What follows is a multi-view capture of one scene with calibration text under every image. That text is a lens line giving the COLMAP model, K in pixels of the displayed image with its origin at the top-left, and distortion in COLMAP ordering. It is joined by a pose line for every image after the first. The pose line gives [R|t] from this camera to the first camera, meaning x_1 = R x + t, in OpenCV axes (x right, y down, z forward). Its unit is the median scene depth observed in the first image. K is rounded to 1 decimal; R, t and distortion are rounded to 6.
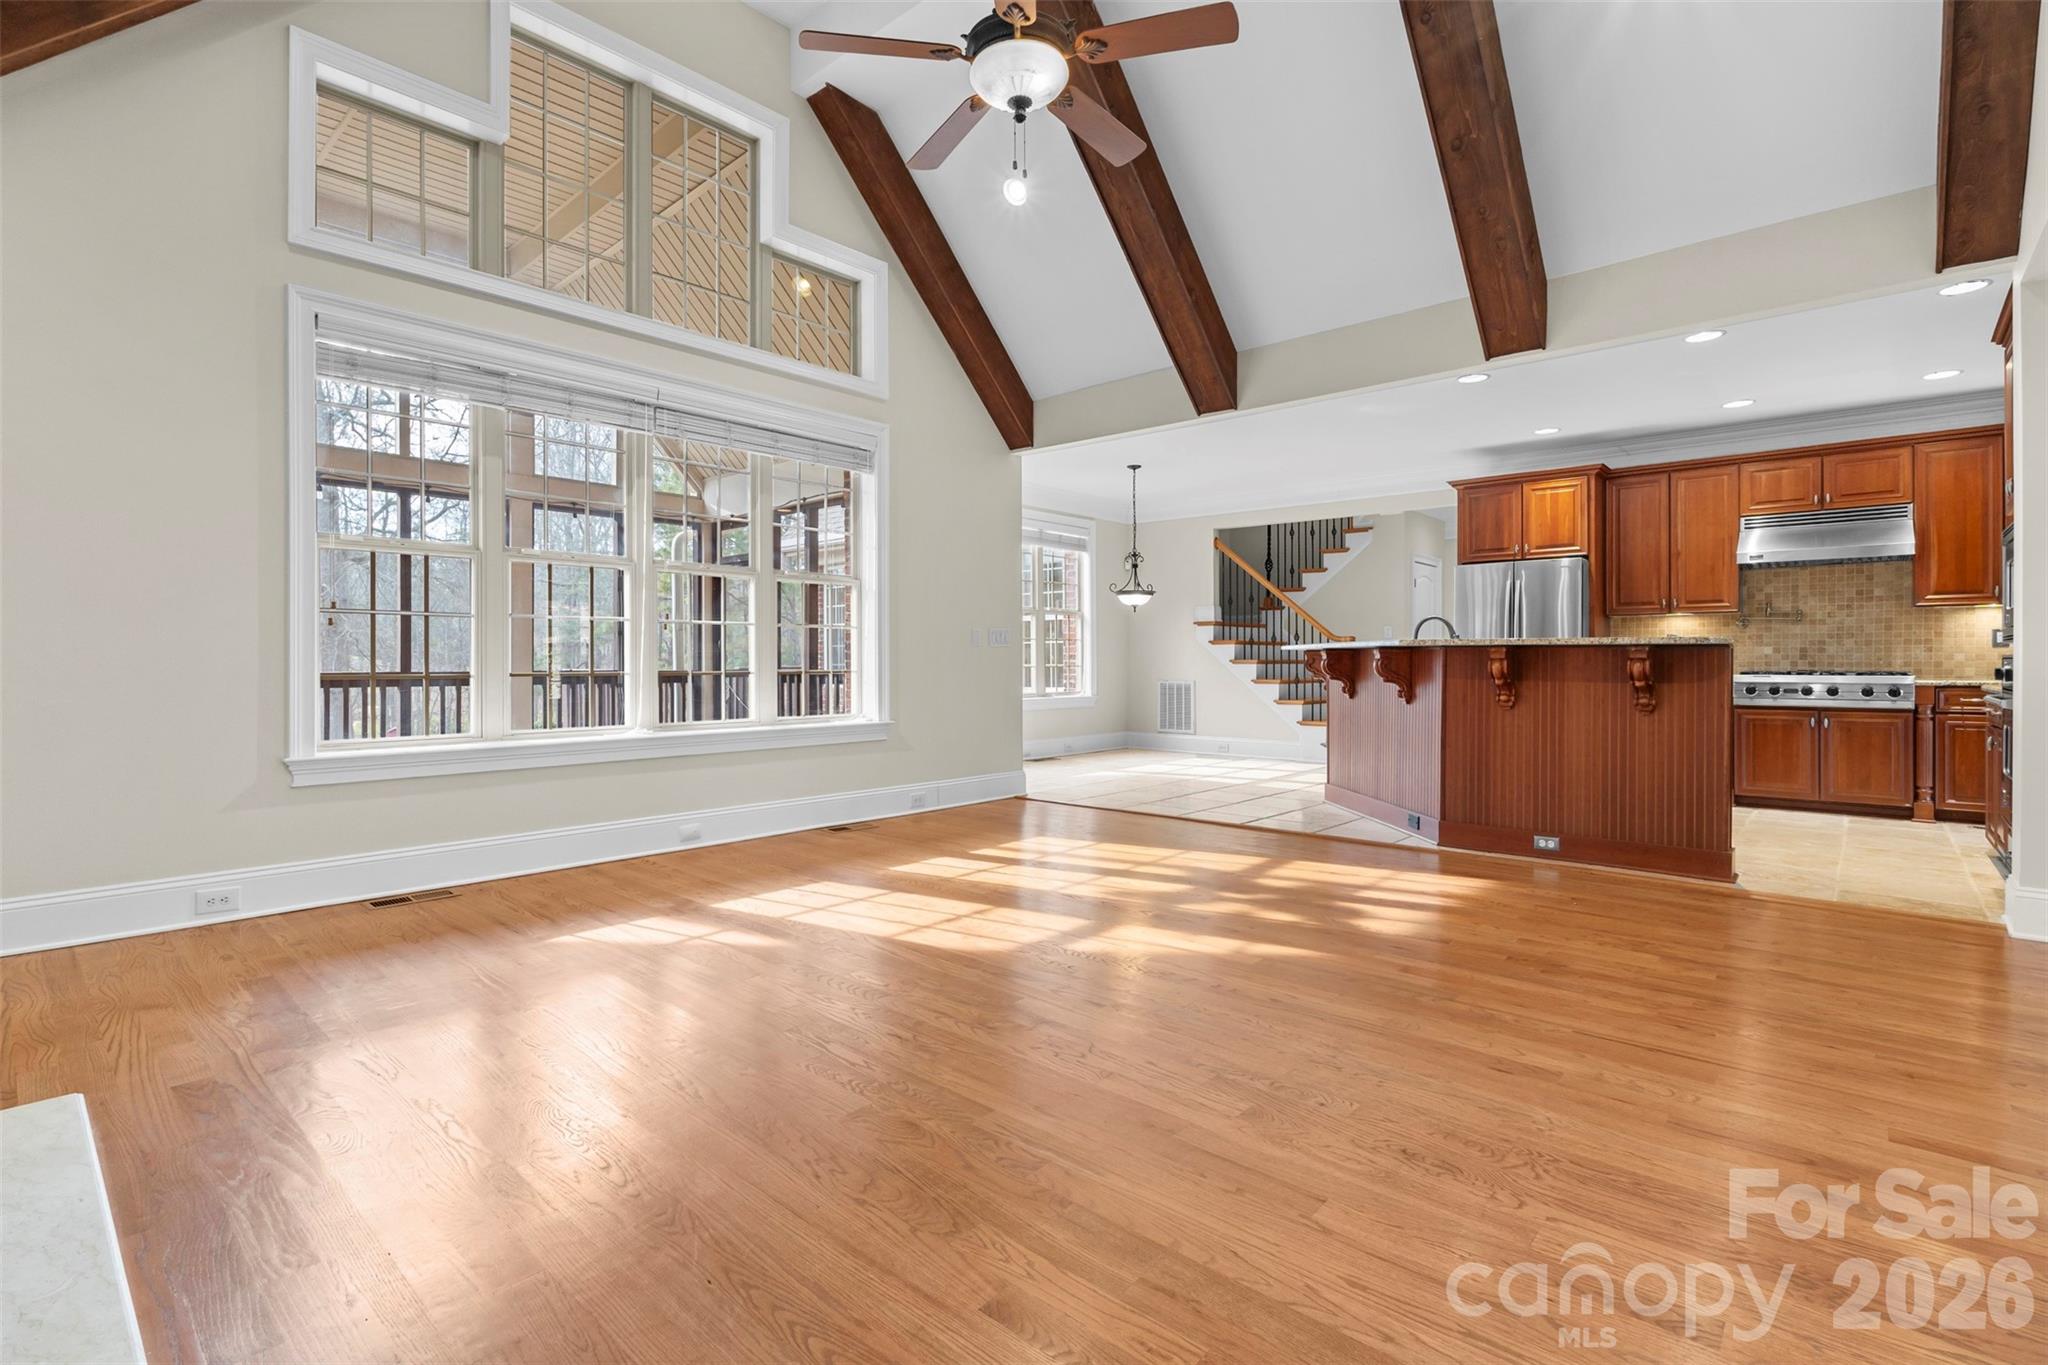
lens RADIAL K [[936.6, 0, 1016.9], [0, 936.6, 671.8], [0, 0, 1]] dist [-0.010302, 0.000989]
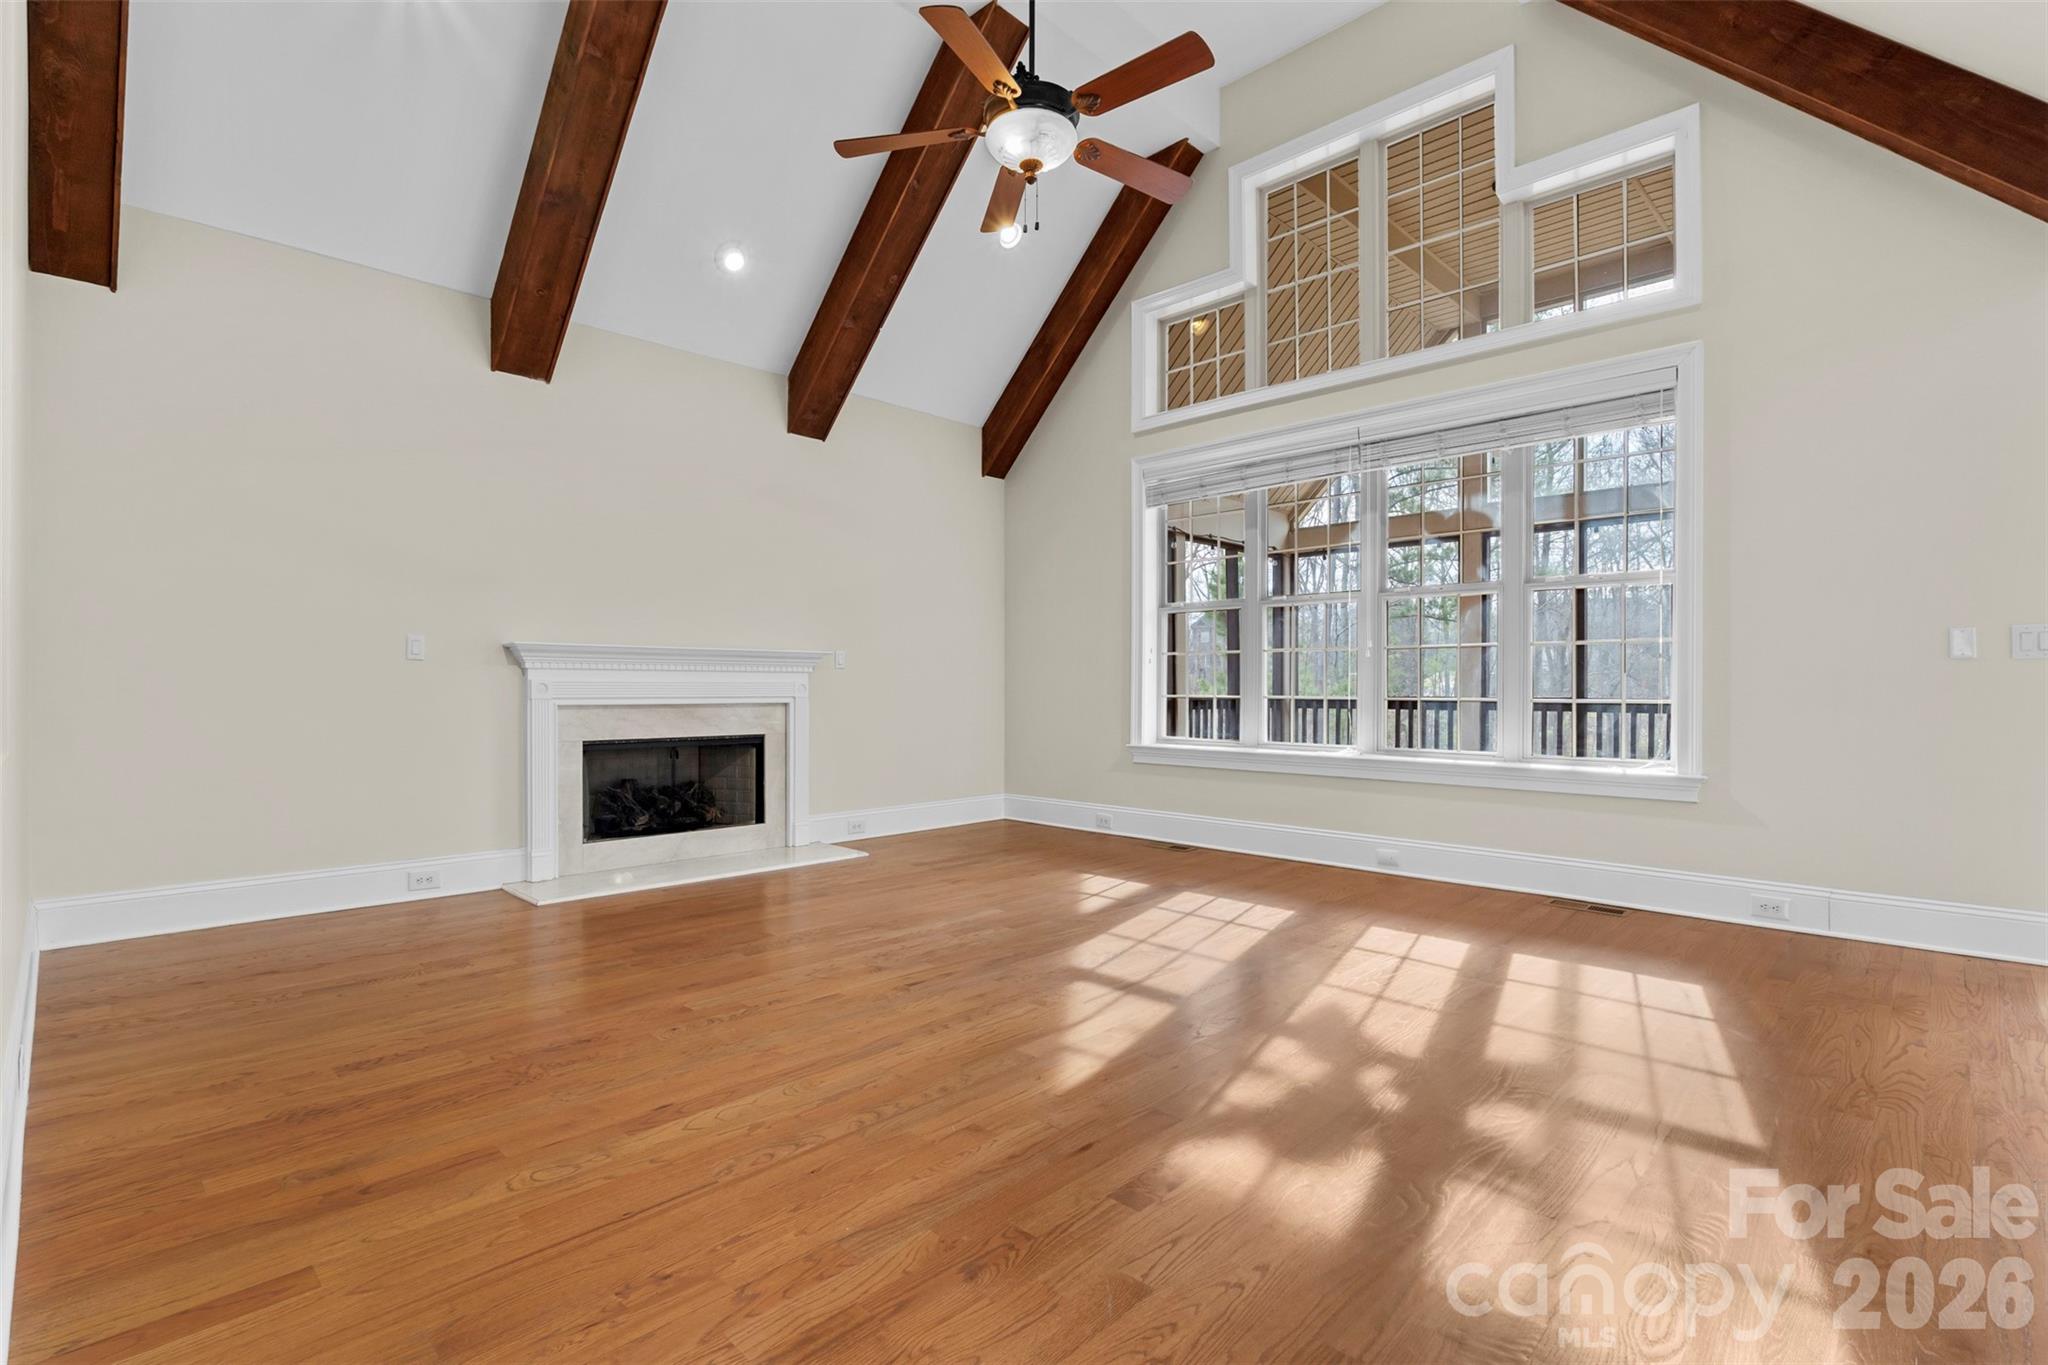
lens RADIAL K [[948.1, 0, 1018.4], [0, 948.1, 693.3], [0, 0, 1]] dist [-0.011931, -0.000072]
pose [[-0.040745, 0.004758, -0.999158, 0.578656], [-0.015091, 0.999872, 0.005377, -0.003074], [0.999056, 0.015298, -0.040668, 0.549890]]
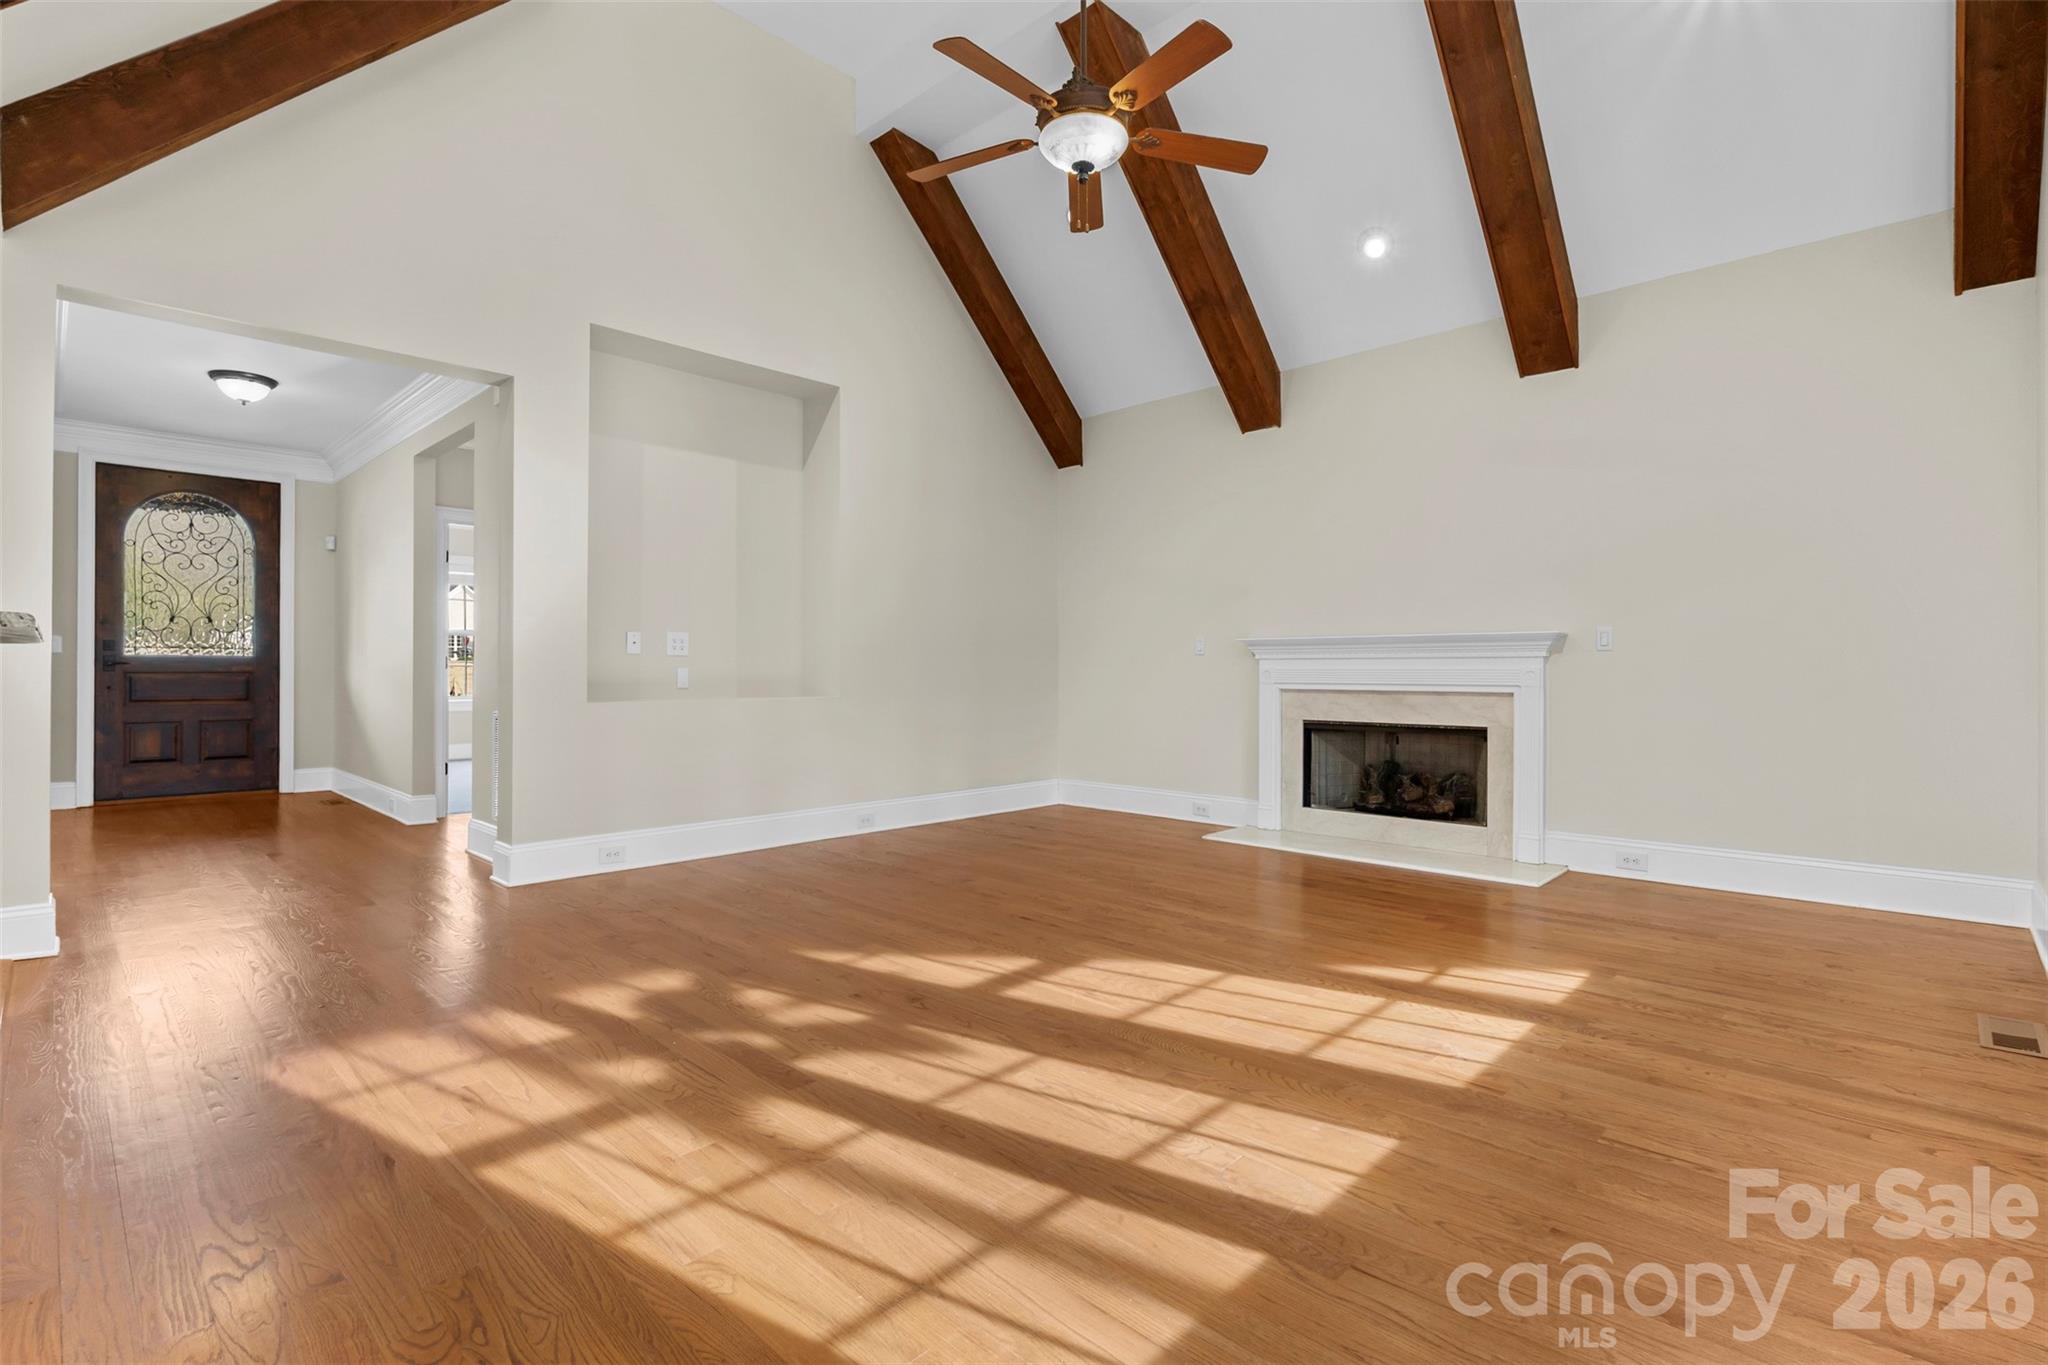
lens RADIAL K [[943.2, 0, 1019.8], [0, 943.2, 686.8], [0, 0, 1]] dist [-0.010069, 0.000878]
pose [[-0.999453, -0.002358, 0.032980, 0.022337], [-0.001362, 0.999543, 0.030200, -0.014713], [-0.033036, 0.030139, -0.999000, 1.125444]]
